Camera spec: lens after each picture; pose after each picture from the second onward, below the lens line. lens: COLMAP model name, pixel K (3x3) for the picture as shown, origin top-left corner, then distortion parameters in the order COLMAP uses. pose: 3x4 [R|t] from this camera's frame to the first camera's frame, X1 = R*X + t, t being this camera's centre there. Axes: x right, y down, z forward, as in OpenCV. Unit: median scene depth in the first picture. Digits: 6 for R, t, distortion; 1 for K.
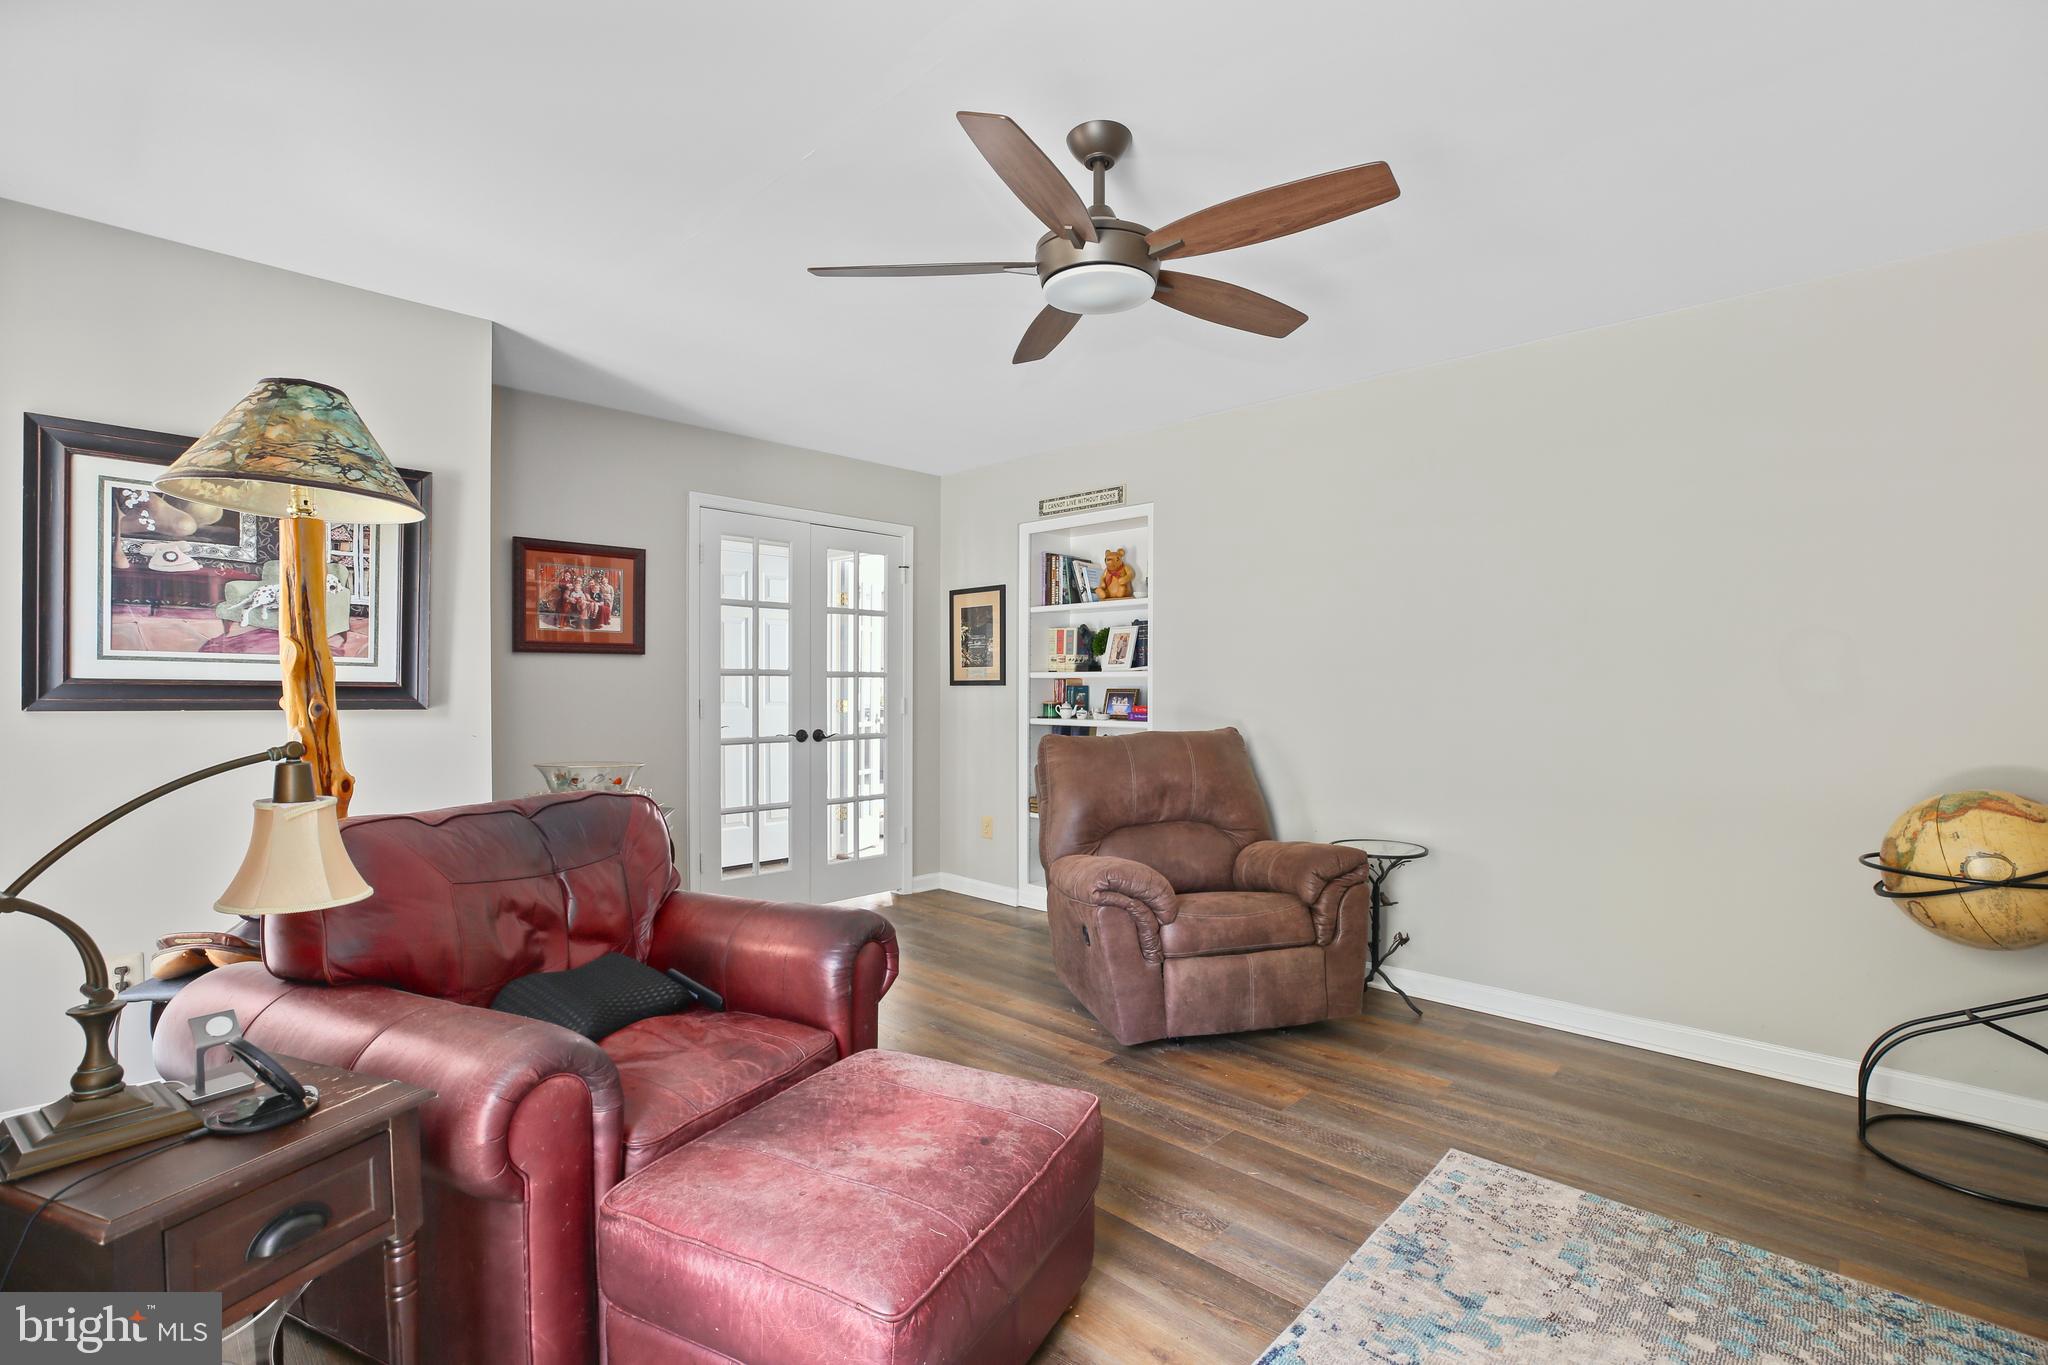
lens RADIAL K [[917.7, 0, 1024.0], [0, 917.7, 682.5], [0, 0, 1]] dist [-0.031621, 0.000485]
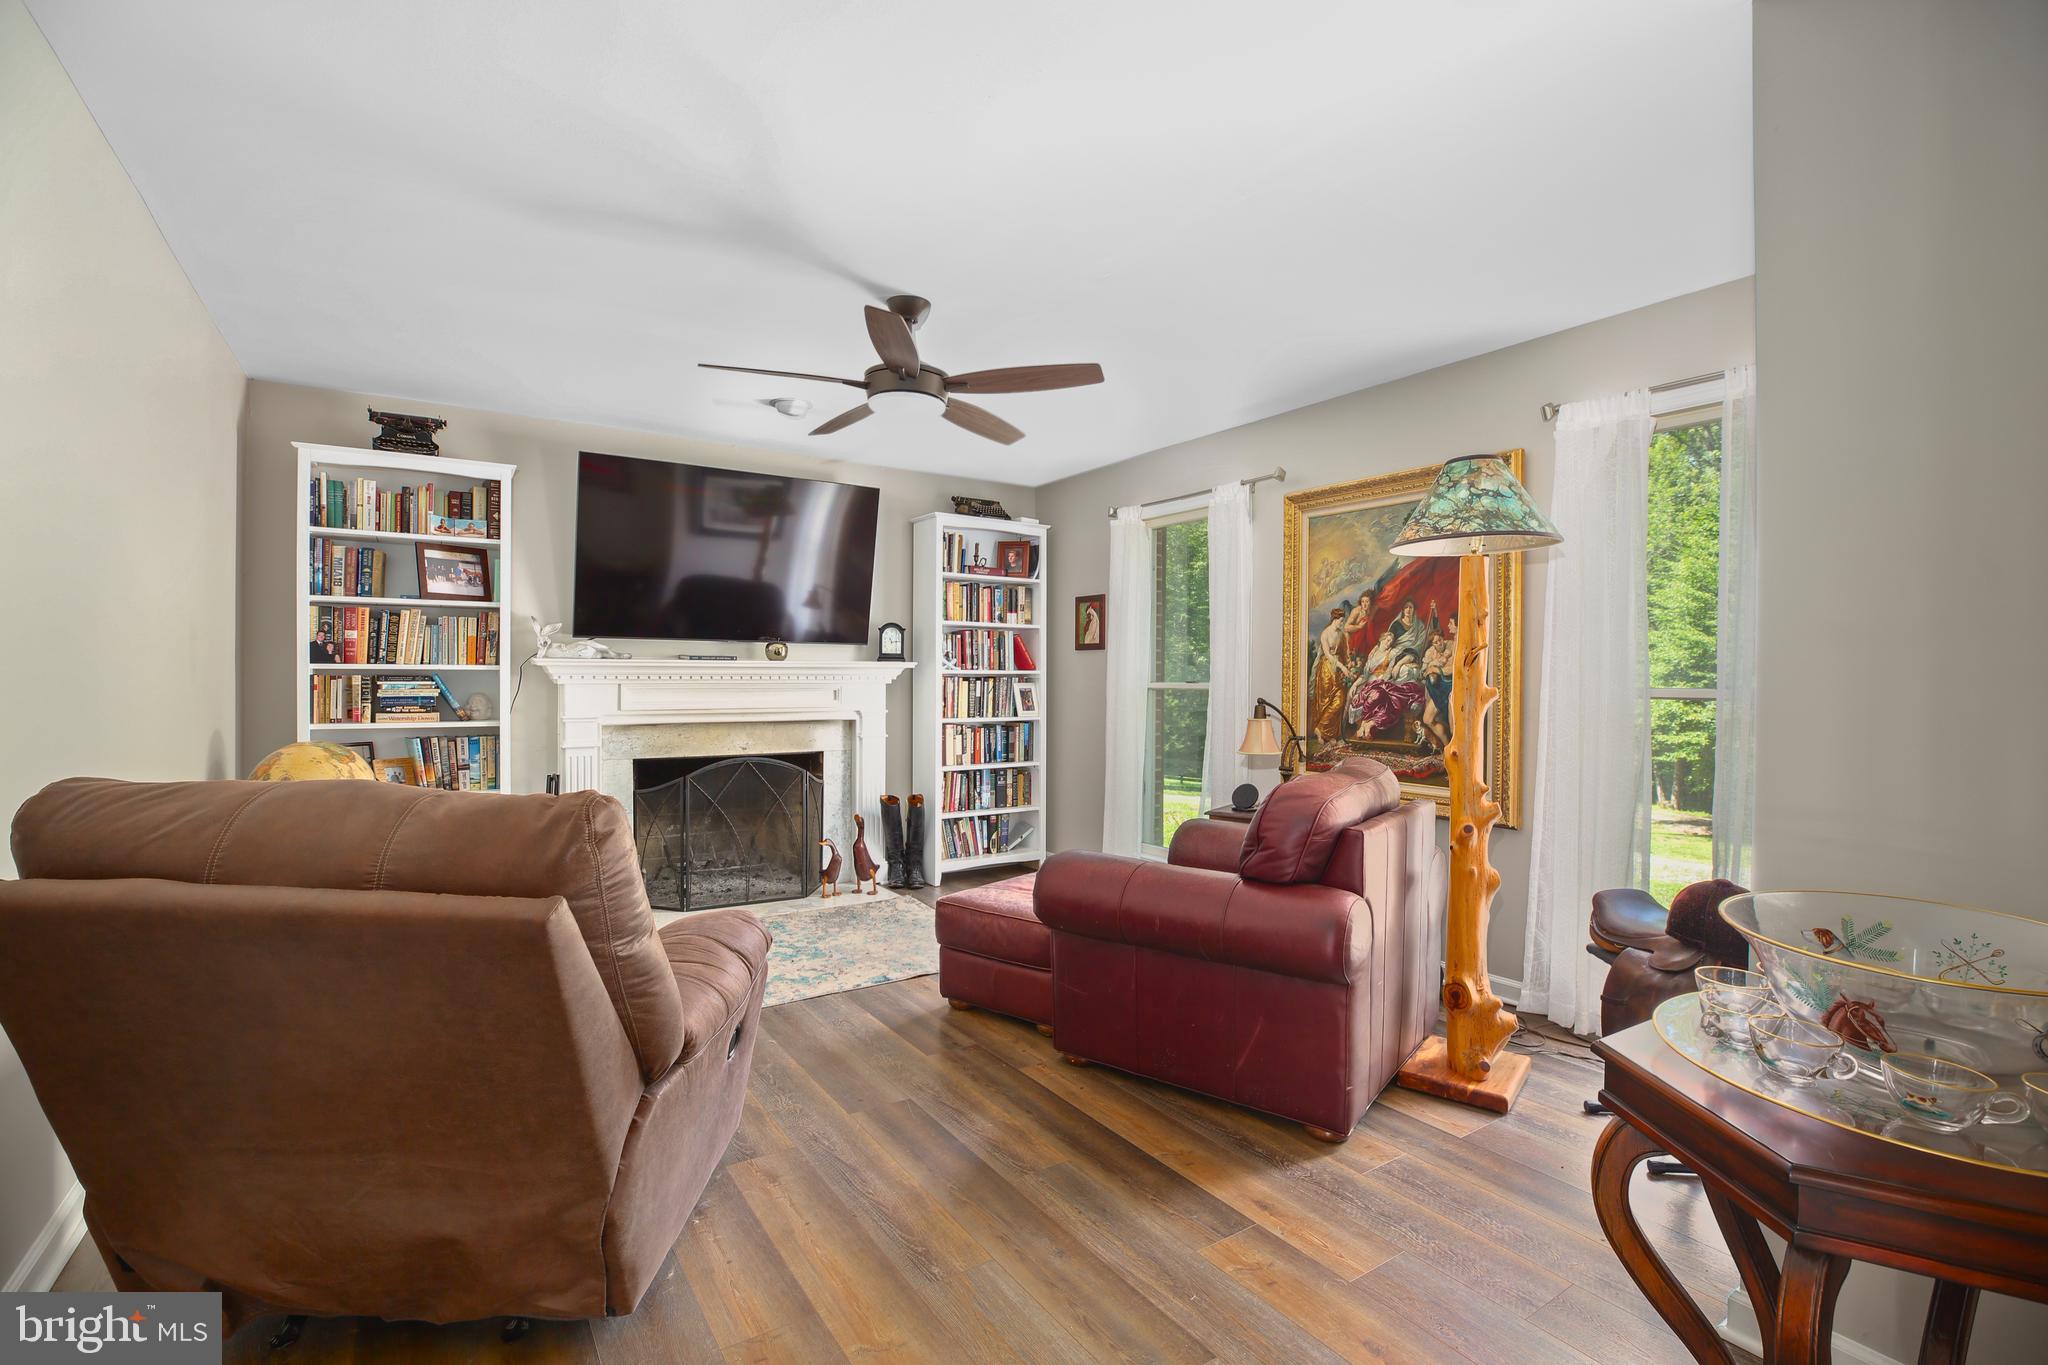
lens RADIAL K [[917.7, 0, 1024.0], [0, 917.7, 682.5], [0, 0, 1]] dist [-0.031621, 0.000485]
pose [[-0.975748, -0.005233, 0.218835, -0.483530], [-0.004473, 0.999982, 0.003968, 0.002354], [-0.218852, 0.002893, -0.975754, 2.689258]]
